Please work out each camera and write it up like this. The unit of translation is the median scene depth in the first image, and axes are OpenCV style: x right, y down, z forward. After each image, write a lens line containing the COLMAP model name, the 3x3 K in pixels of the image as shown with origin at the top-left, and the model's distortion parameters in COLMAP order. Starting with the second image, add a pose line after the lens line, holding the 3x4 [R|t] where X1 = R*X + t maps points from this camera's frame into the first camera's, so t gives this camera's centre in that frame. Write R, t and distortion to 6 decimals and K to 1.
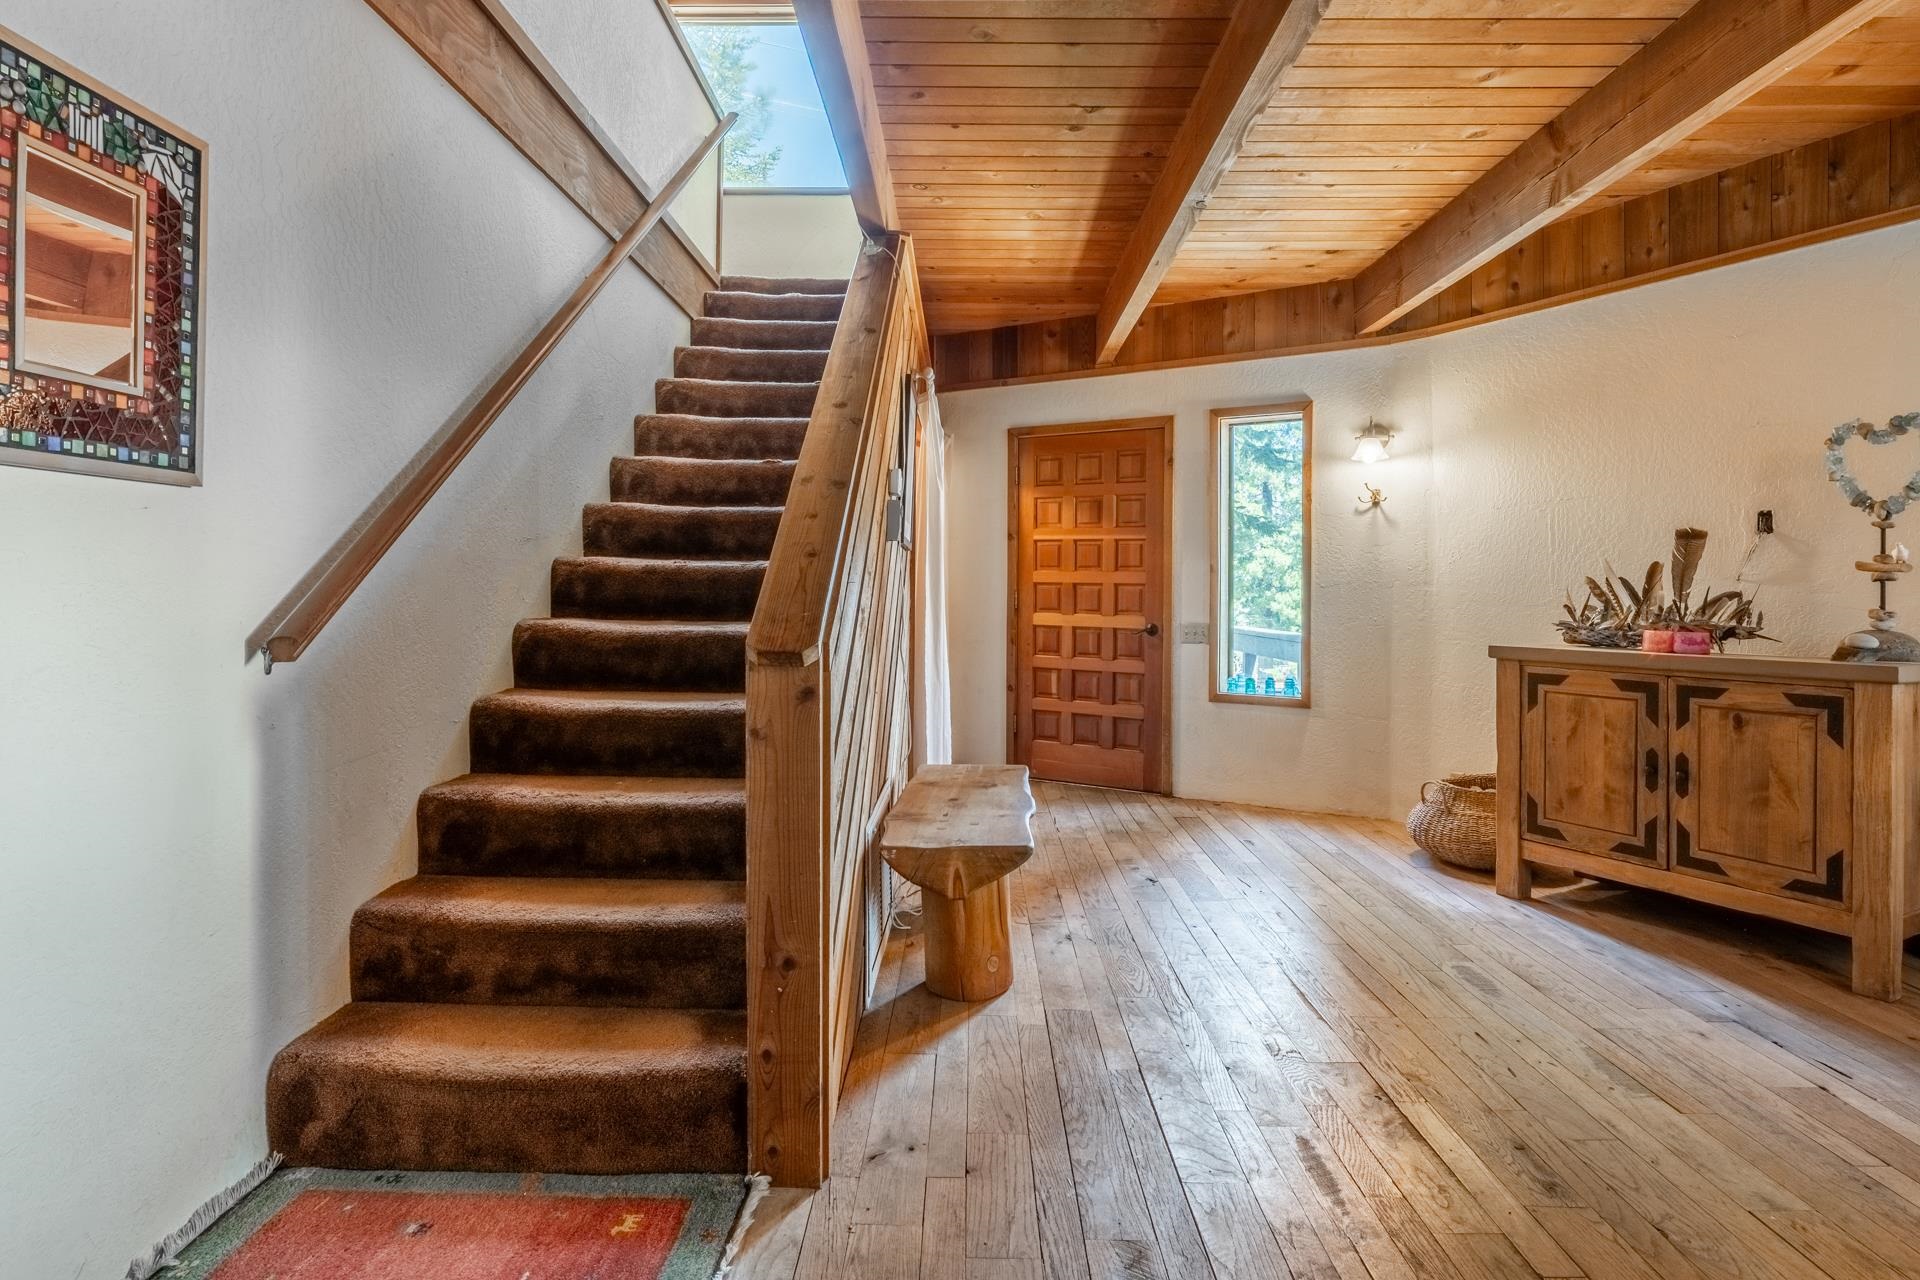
lens RADIAL K [[1011.4, 0, 958.1], [0, 1011.4, 580.6], [0, 0, 1]] dist [-0.002481, -0.000316]
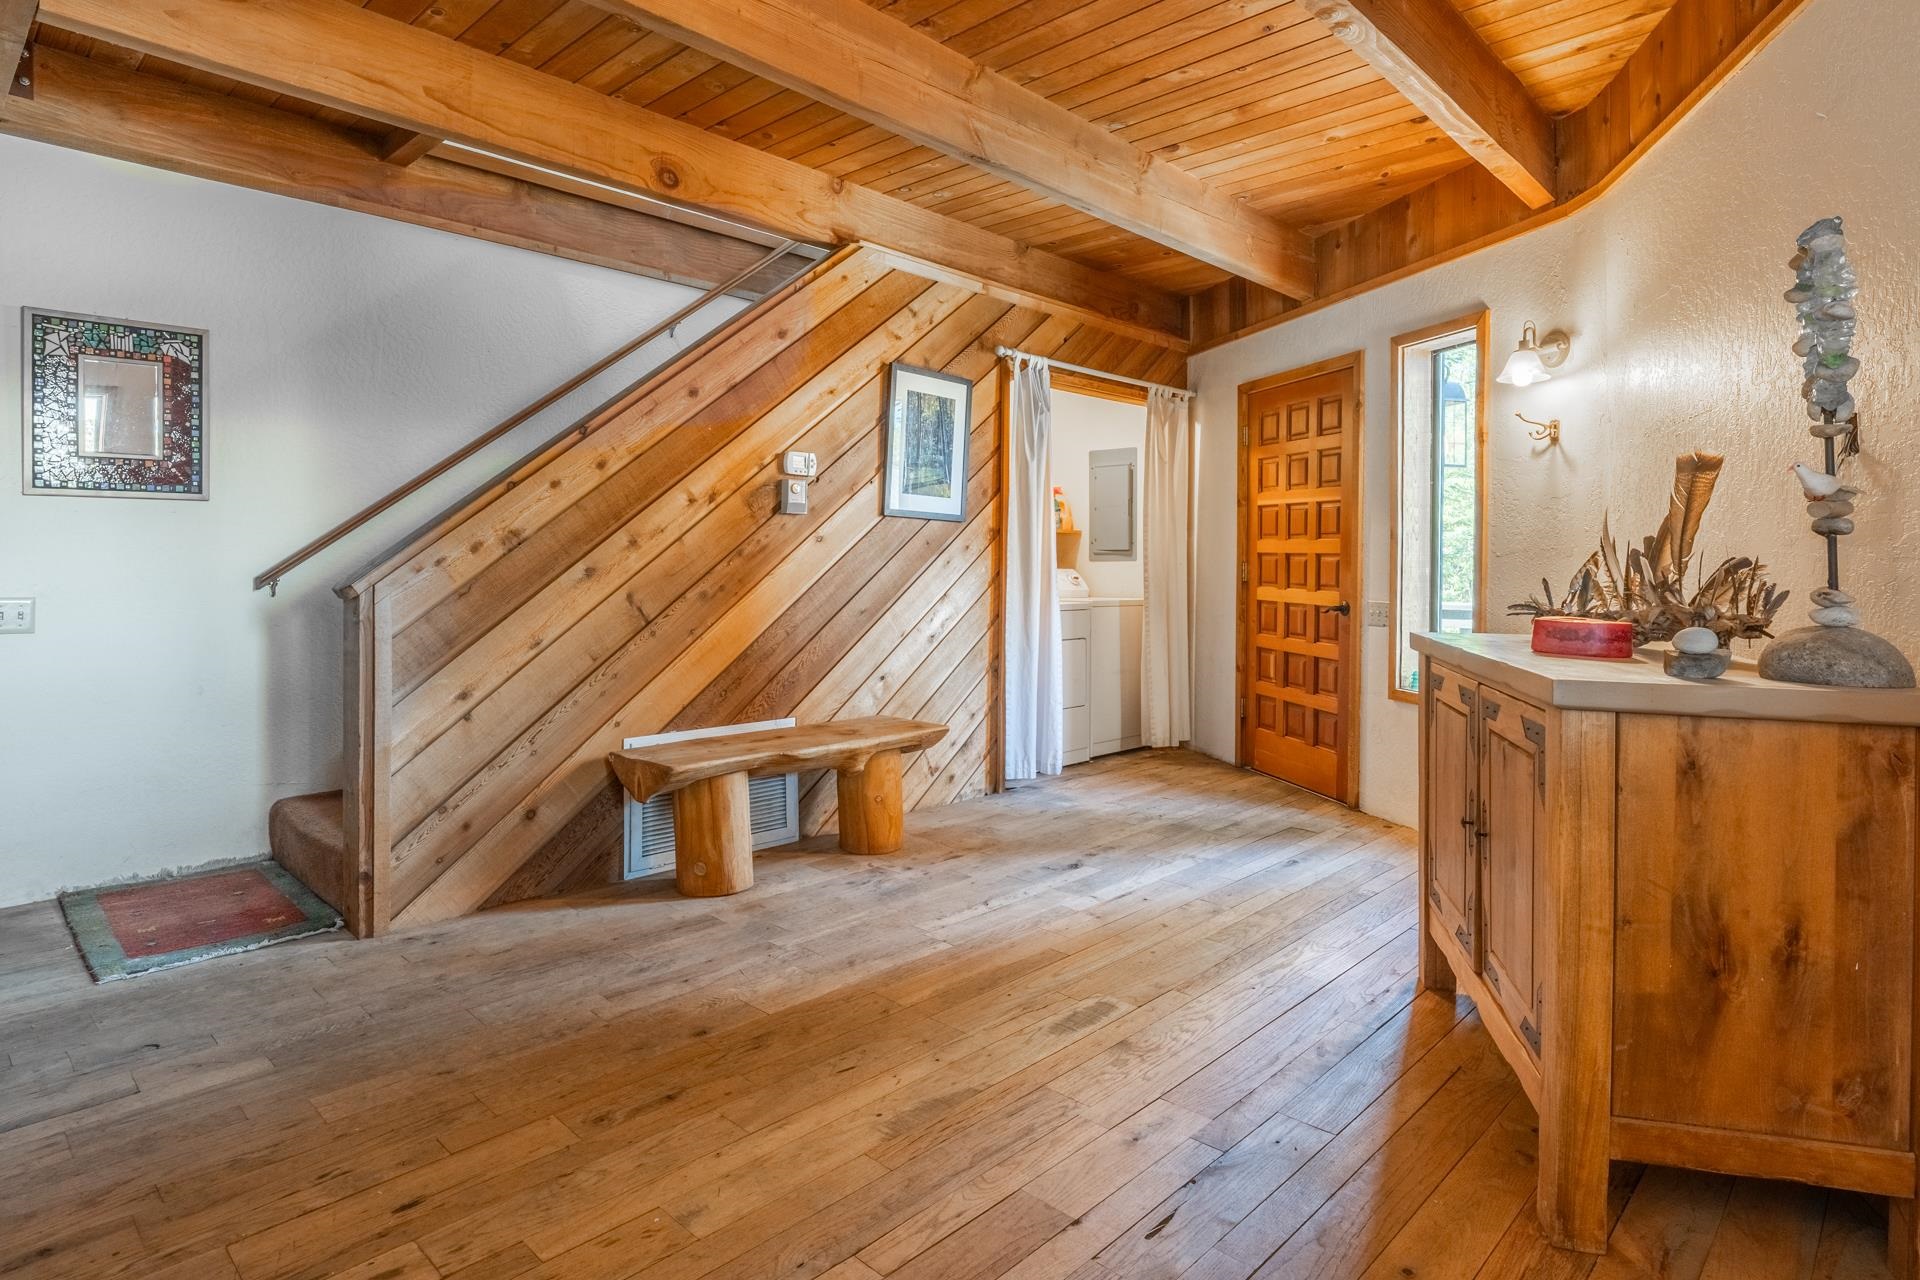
lens RADIAL K [[1029.6, 0, 972.8], [0, 1029.6, 555.5], [0, 0, 1]] dist [-0.003653, -0.000853]
pose [[0.734074, -0.002233, -0.679066, 0.982542], [0.000236, 0.999995, -0.003033, 0.013070], [0.679069, 0.002066, 0.734071, 0.295389]]
